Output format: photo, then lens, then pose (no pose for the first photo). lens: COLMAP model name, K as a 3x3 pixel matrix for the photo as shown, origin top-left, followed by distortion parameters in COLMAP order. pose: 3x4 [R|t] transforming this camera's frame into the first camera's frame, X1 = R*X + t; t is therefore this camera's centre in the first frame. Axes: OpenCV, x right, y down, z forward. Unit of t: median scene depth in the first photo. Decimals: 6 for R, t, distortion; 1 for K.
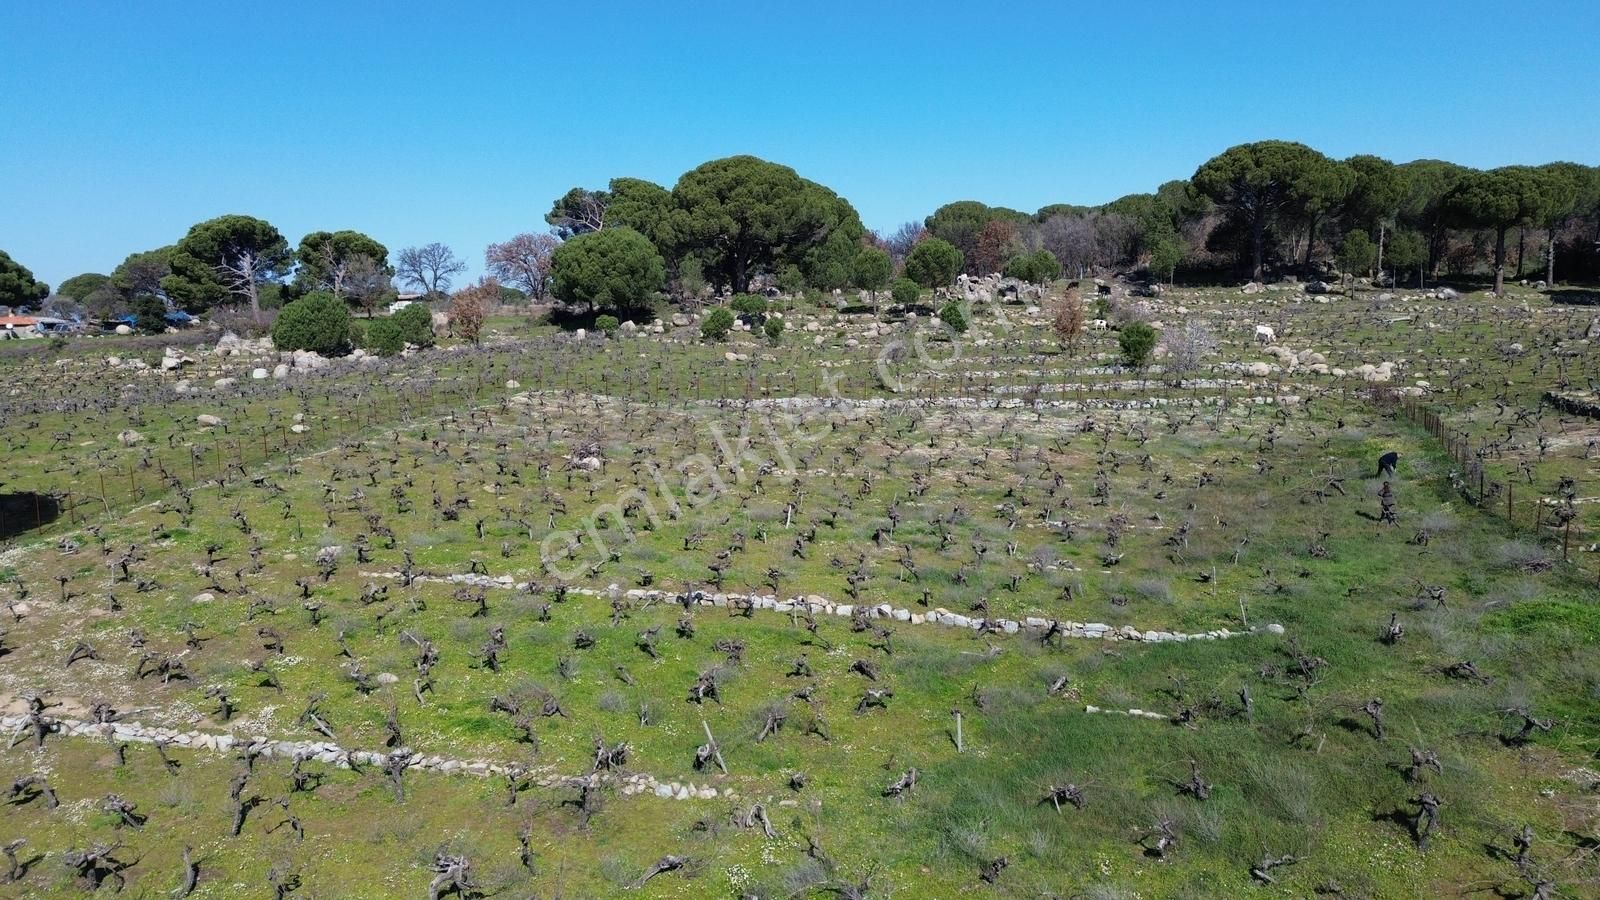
lens RADIAL K [[1127.1, 0, 798.3], [0, 1127.1, 450.3], [0, 0, 1]] dist [0.081663, -0.072578]
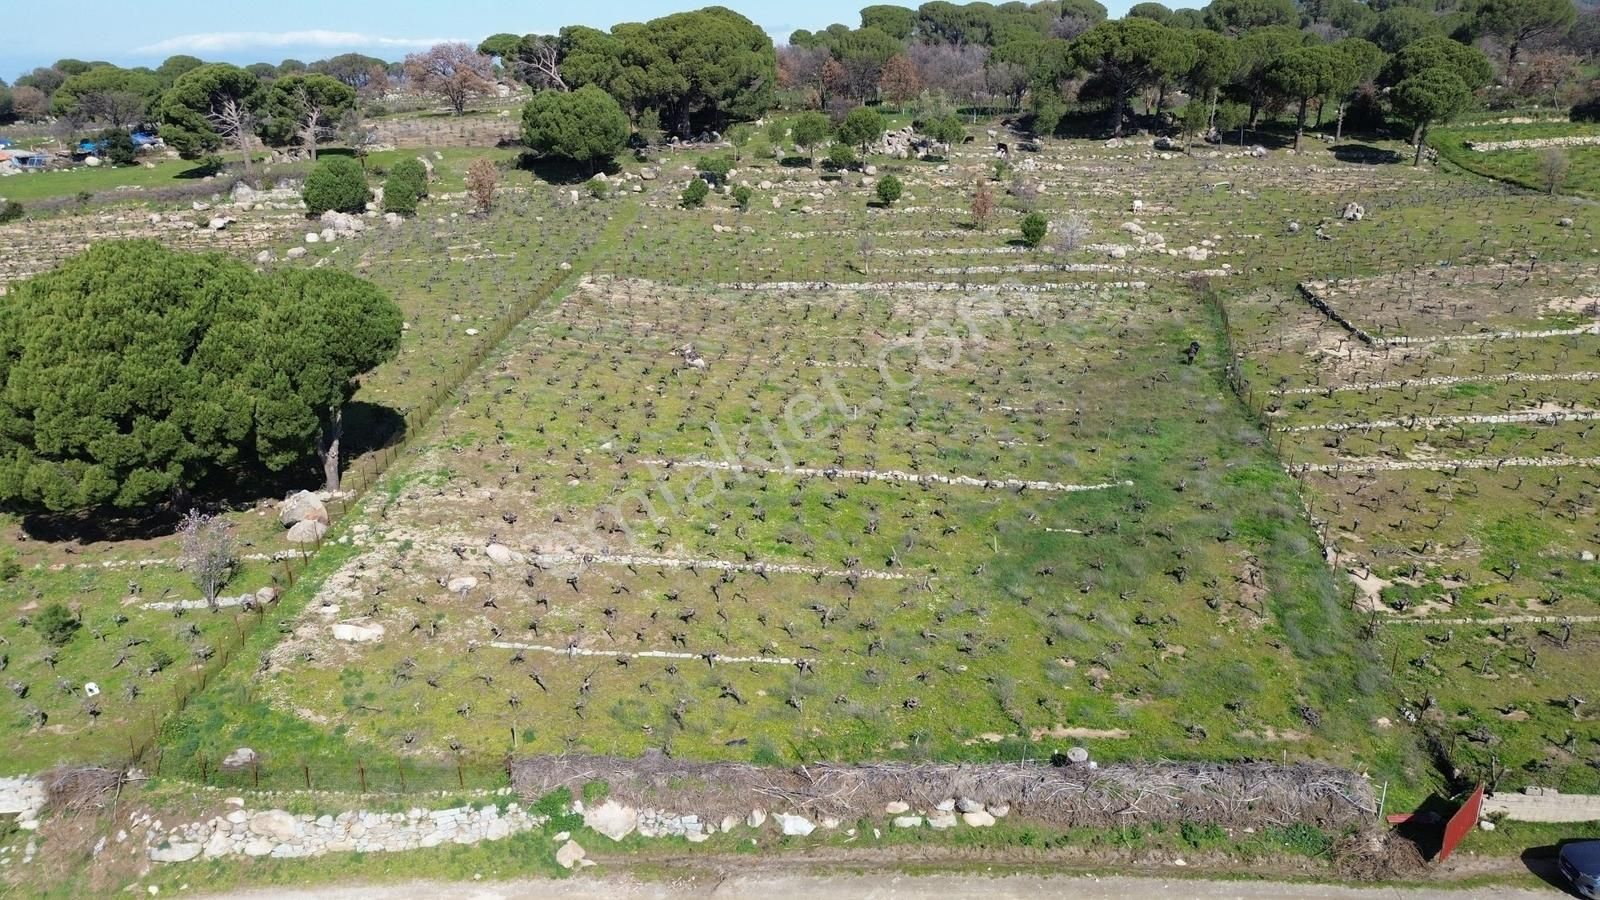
lens RADIAL K [[1127.1, 0, 794.4], [0, 1127.1, 454.5], [0, 0, 1]] dist [0.081663, -0.072578]
pose [[0.991965, -0.035865, 0.121325, -0.111623], [0.008675, 0.976003, 0.217584, -0.090035], [-0.126217, -0.214783, 0.968472, -0.233904]]
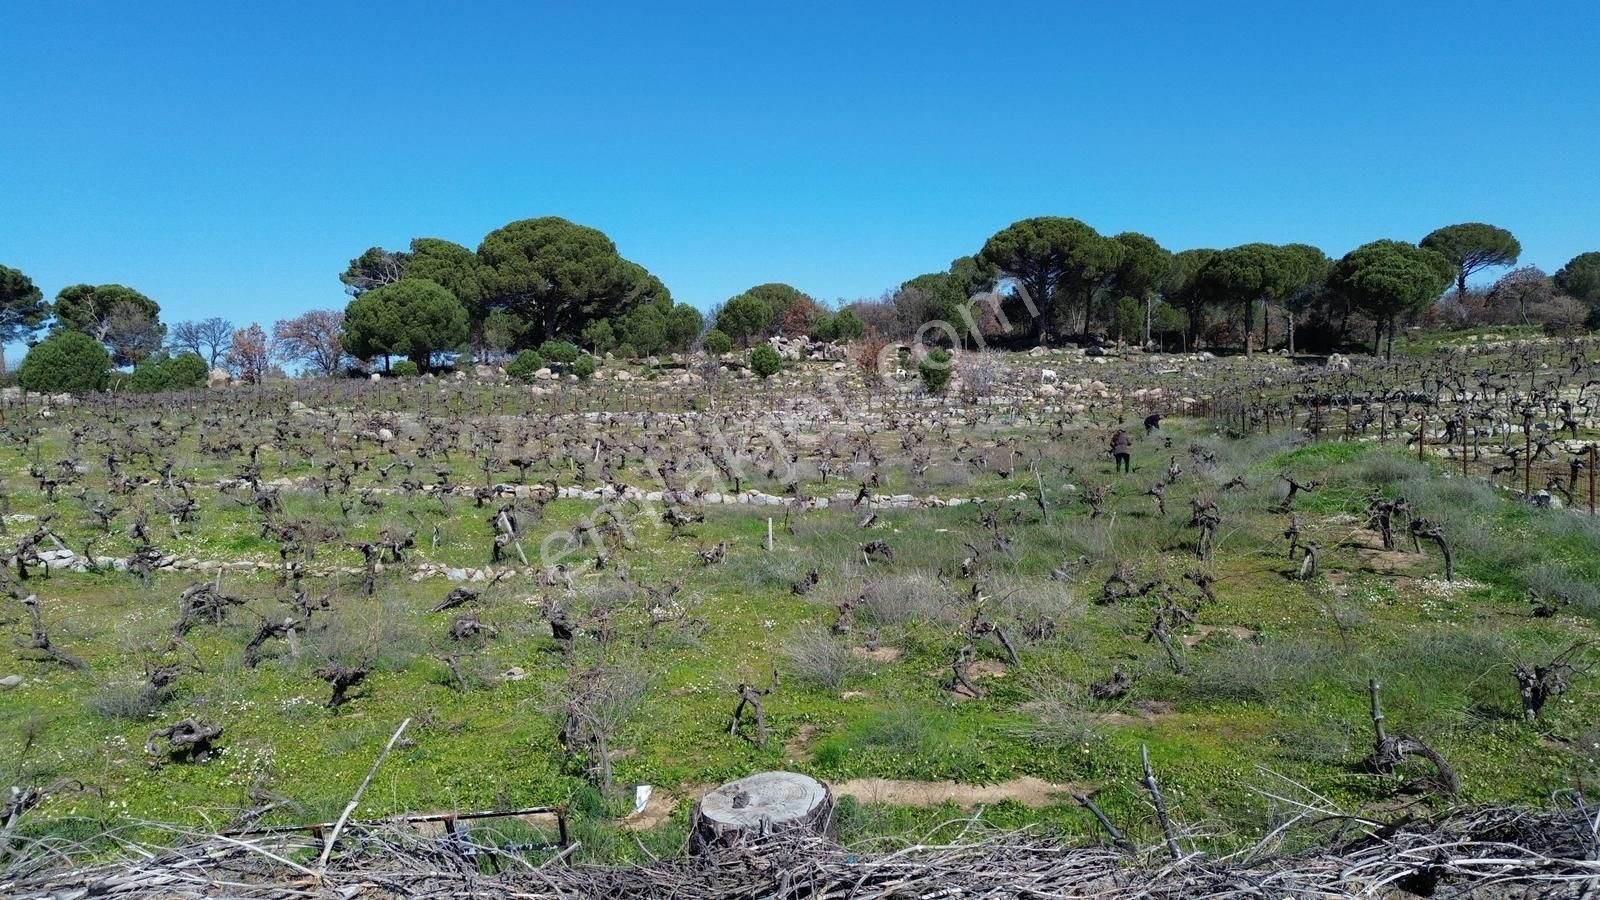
lens RADIAL K [[1127.1, 0, 797.9], [0, 1127.1, 457.9], [0, 0, 1]] dist [0.081663, -0.072578]
pose [[0.986457, -0.000444, 0.164017, 0.001049], [0.016433, 0.995232, -0.096140, 0.058699], [-0.163193, 0.097534, 0.981761, 0.005216]]
